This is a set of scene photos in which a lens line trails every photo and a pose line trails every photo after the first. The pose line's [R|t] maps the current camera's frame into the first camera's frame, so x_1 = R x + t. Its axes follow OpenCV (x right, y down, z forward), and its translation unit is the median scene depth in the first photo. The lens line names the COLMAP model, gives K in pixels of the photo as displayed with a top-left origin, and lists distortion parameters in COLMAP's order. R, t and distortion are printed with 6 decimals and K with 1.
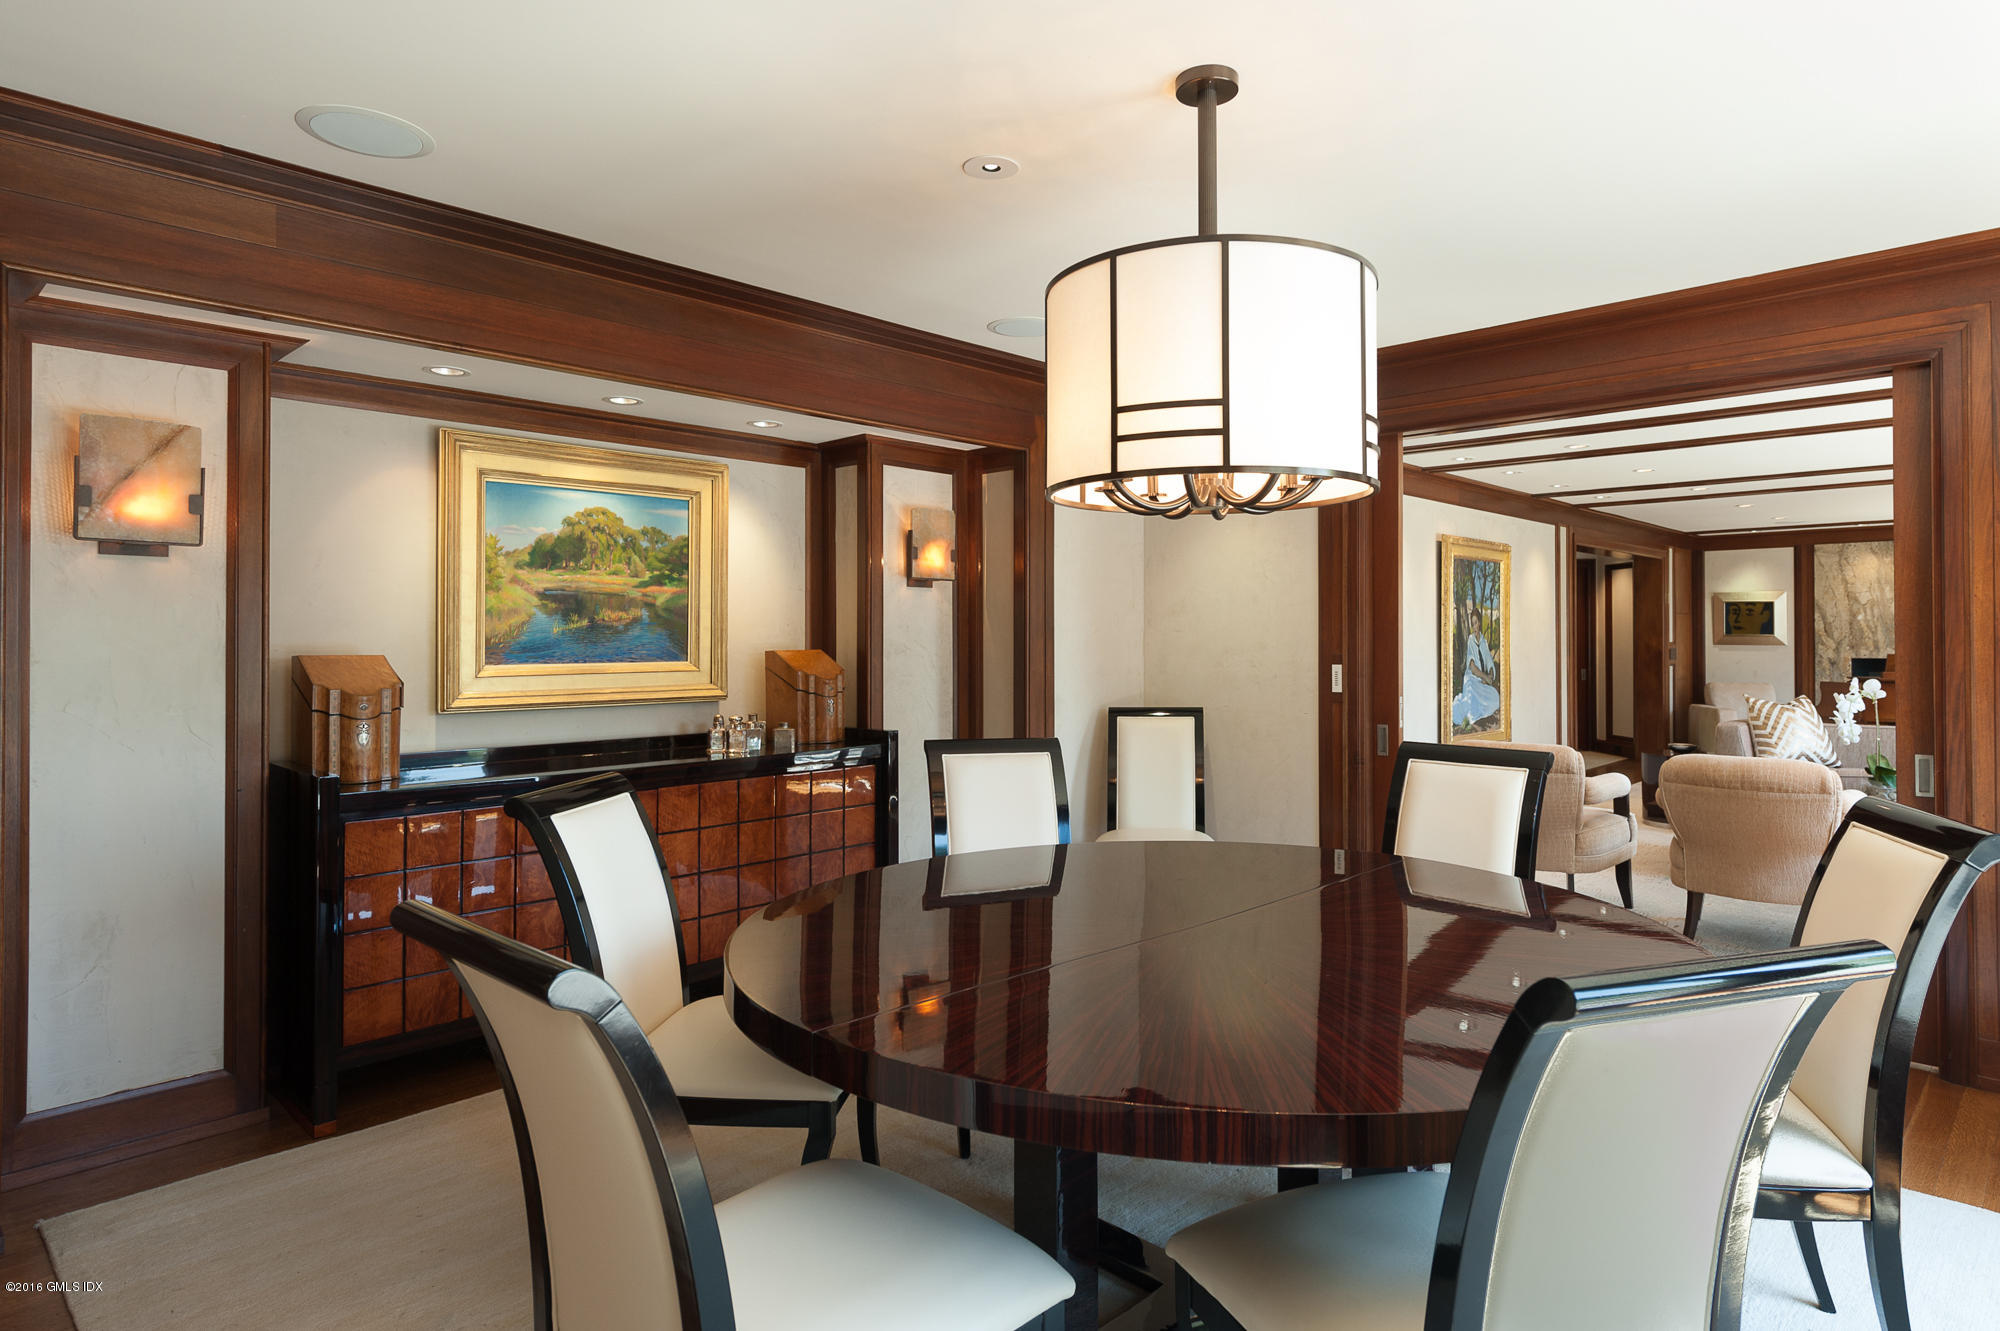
lens RADIAL K [[1136.6, 0, 1000.0], [0, 1136.6, 665.5], [0, 0, 1]] dist [0.002010, -0.000335]
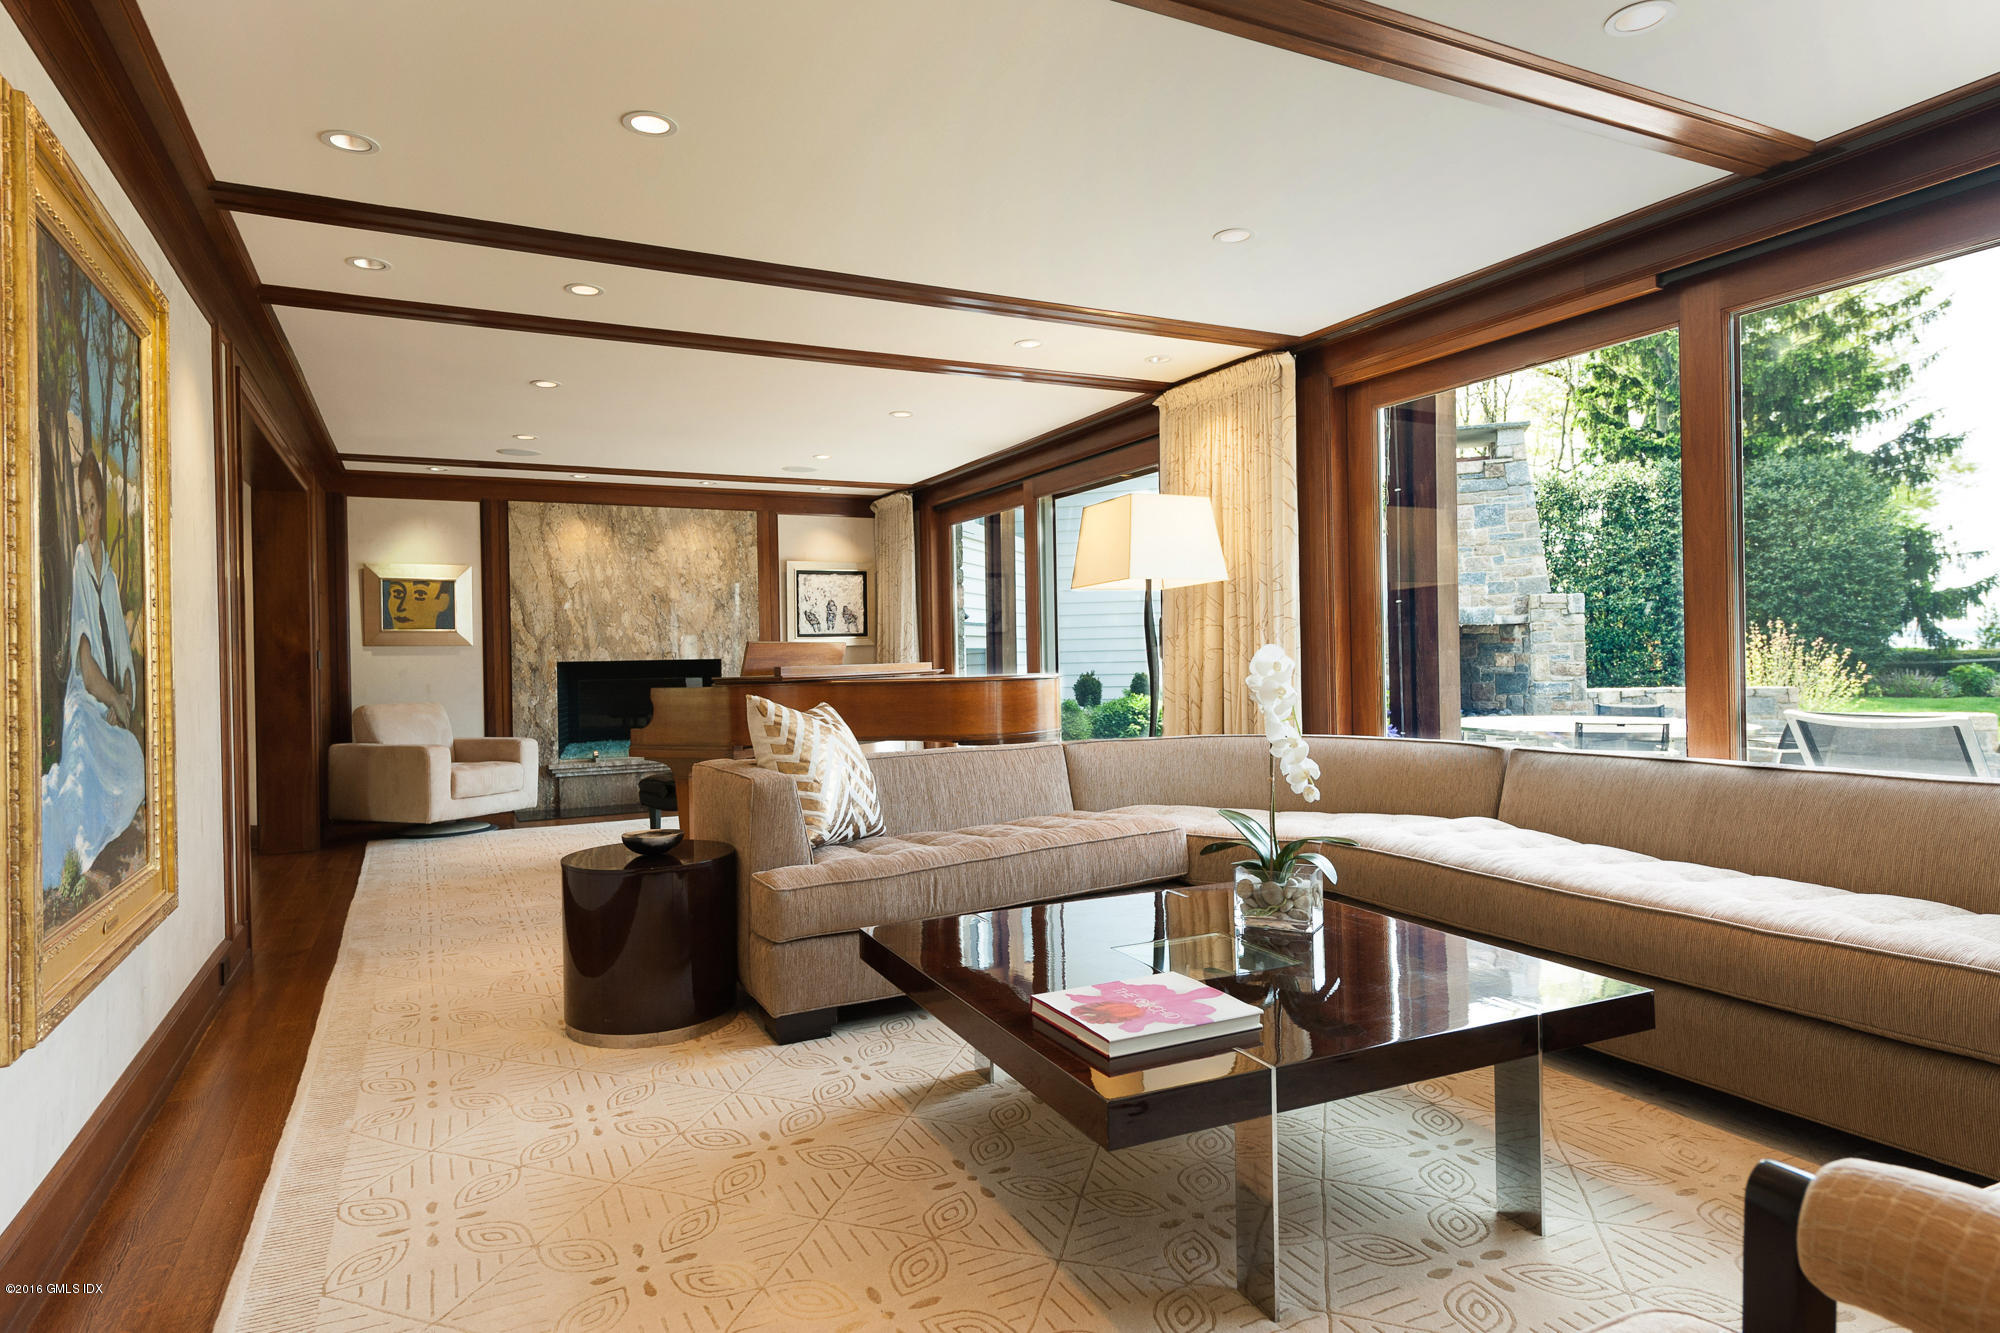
lens RADIAL K [[1136.6, 0, 1000.0], [0, 1136.6, 666.5], [0, 0, 1]] dist [0.002010, -0.000335]
pose [[0.340848, -0.009794, 0.940067, 0.161323], [0.032568, 0.999469, -0.001395, 0.006615], [-0.939554, 0.031092, 0.340986, 0.485477]]
